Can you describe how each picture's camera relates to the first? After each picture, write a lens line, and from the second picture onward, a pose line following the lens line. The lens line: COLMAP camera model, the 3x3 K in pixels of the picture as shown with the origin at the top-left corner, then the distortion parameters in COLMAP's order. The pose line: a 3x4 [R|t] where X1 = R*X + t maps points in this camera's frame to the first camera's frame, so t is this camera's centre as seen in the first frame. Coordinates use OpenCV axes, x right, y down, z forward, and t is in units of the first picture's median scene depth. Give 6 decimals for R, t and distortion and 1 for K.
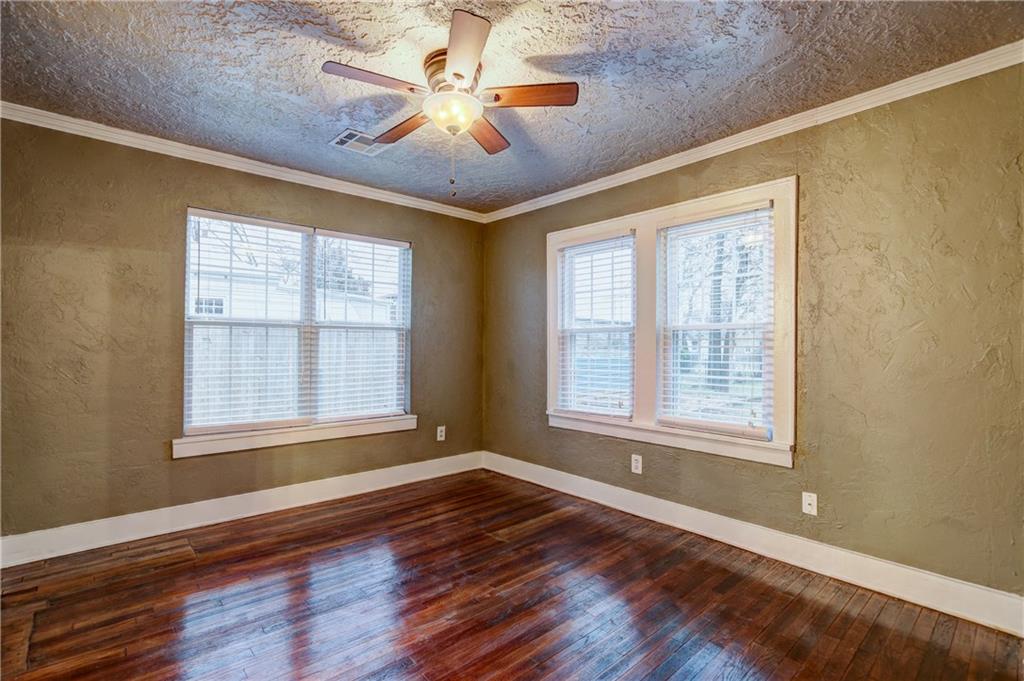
lens RADIAL K [[477.4, 0, 509.6], [0, 477.4, 362.7], [0, 0, 1]] dist [-0.011612, 0.000273]
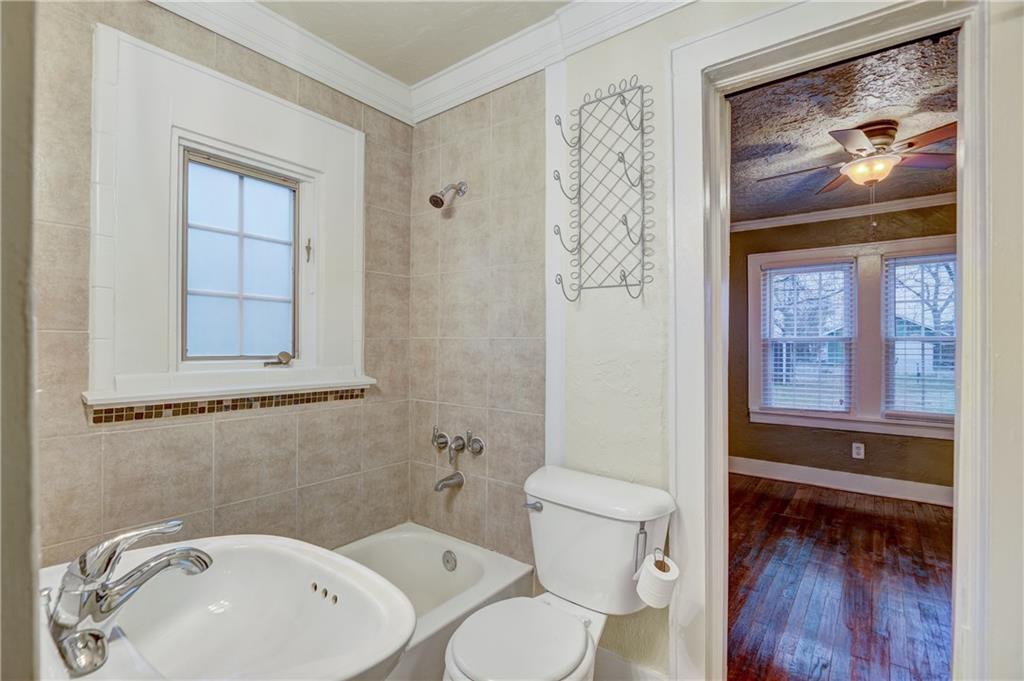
lens RADIAL K [[477.4, 0, 509.6], [0, 477.4, 362.7], [0, 0, 1]] dist [-0.011612, 0.000273]
pose [[0.984635, -0.007228, 0.174477, -0.819835], [0.006894, 0.999973, 0.002522, -0.020735], [-0.174490, -0.001280, 0.984658, -0.032667]]
